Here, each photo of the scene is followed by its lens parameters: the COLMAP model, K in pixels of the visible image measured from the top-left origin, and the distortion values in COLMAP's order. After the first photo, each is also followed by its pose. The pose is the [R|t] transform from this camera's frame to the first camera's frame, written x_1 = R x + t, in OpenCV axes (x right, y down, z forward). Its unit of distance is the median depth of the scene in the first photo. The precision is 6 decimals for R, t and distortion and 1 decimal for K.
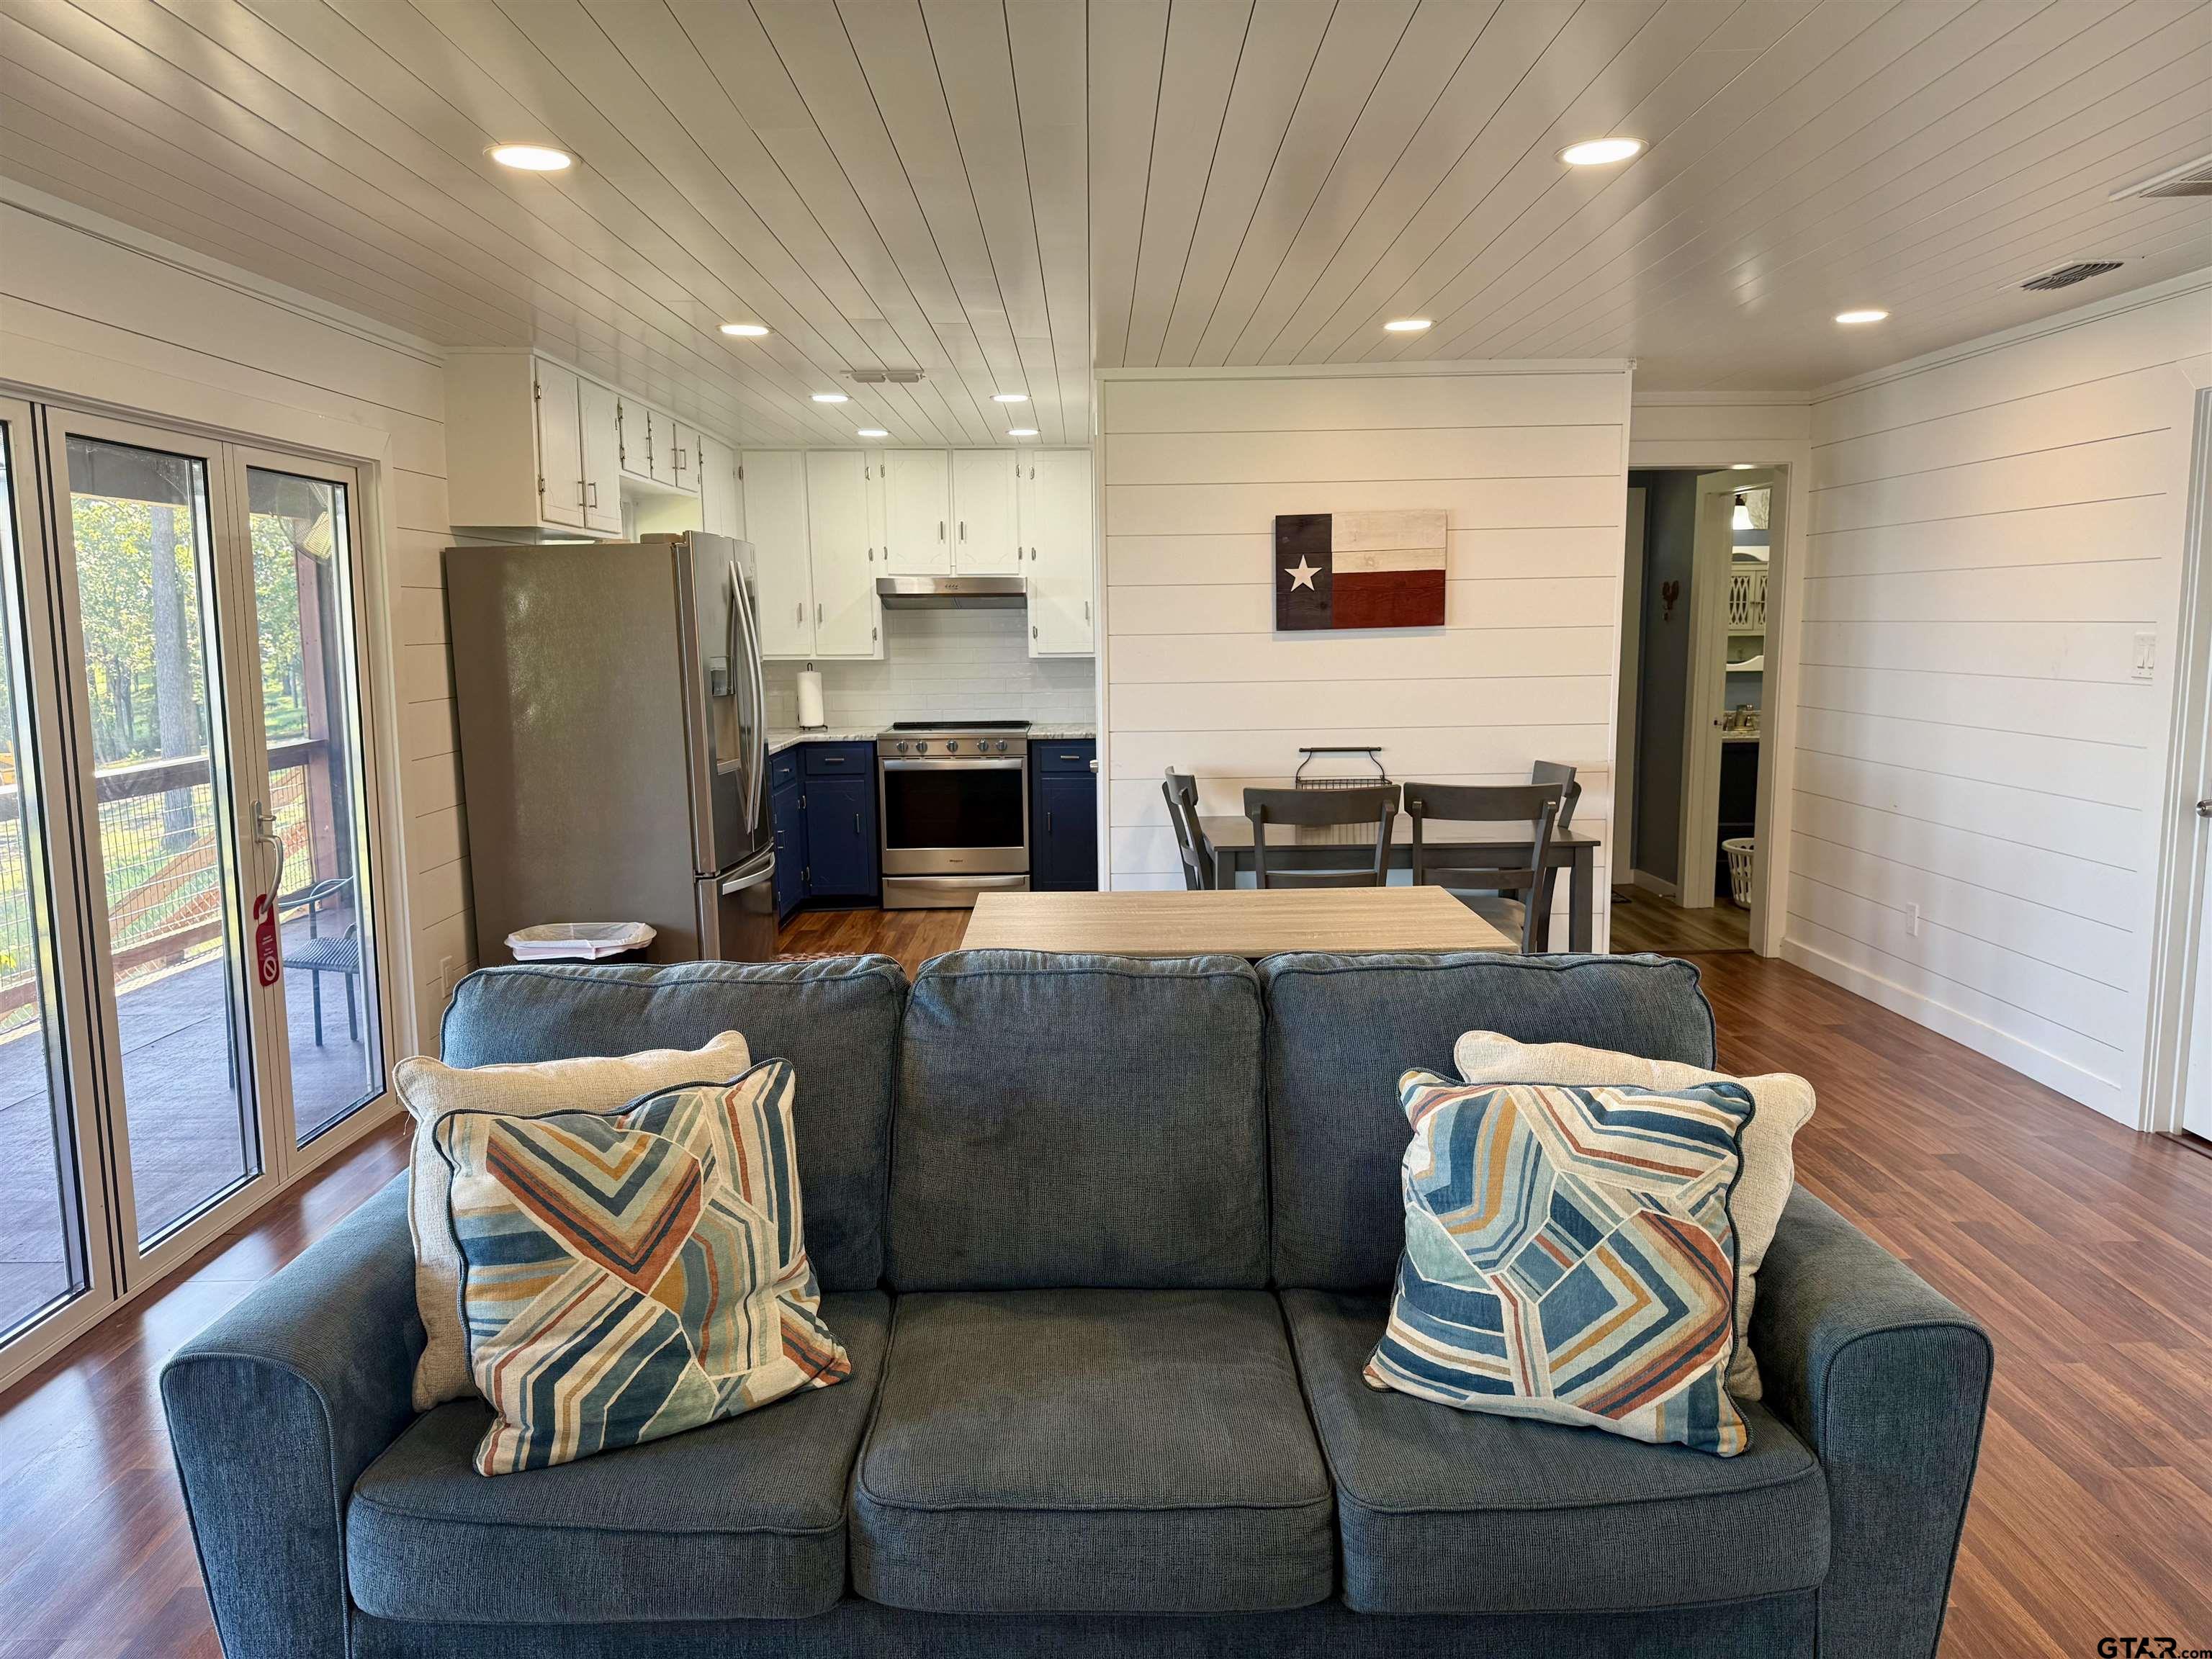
lens RADIAL K [[1533.1, 0, 1113.0], [0, 1533.1, 840.6], [0, 0, 1]] dist [0.150138, -0.278266]
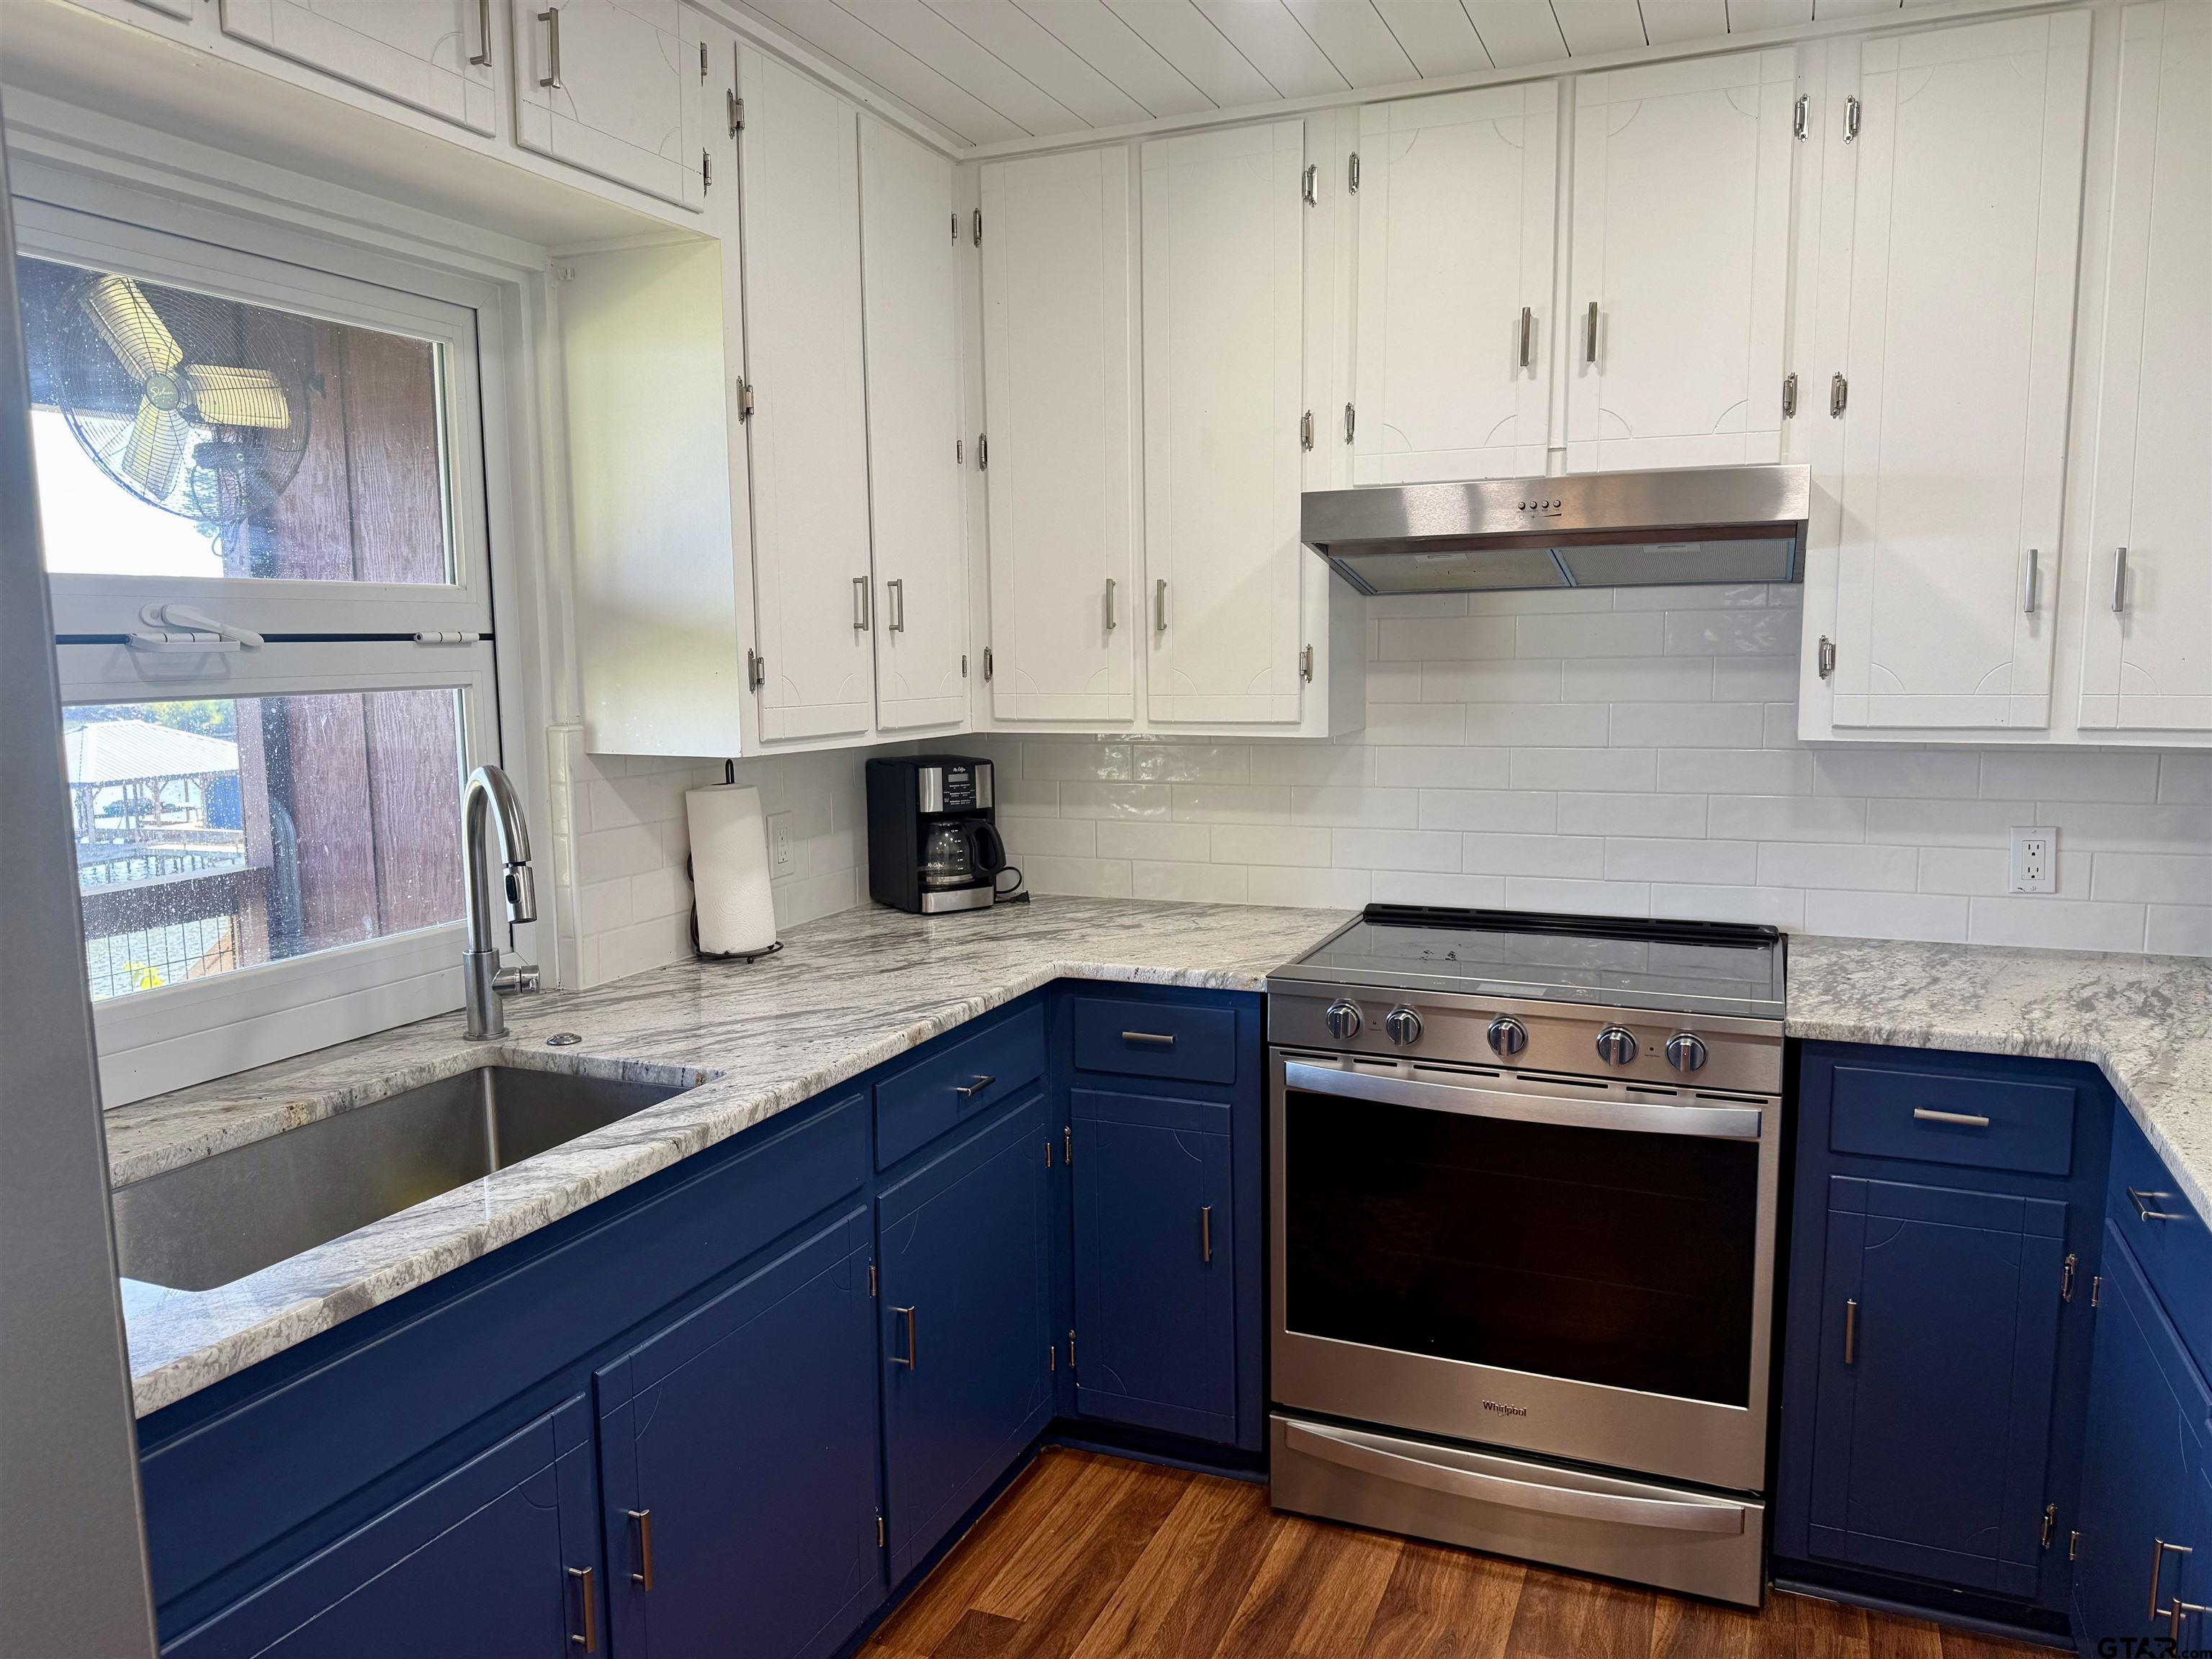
lens RADIAL K [[1533.1, 0, 1113.0], [0, 1533.1, 840.6], [0, 0, 1]] dist [0.150138, -0.278266]
pose [[0.914974, 0.053413, -0.399961, -0.056141], [-0.058449, 0.998290, -0.000394, -0.094954], [0.399256, 0.023738, 0.916532, 0.690864]]
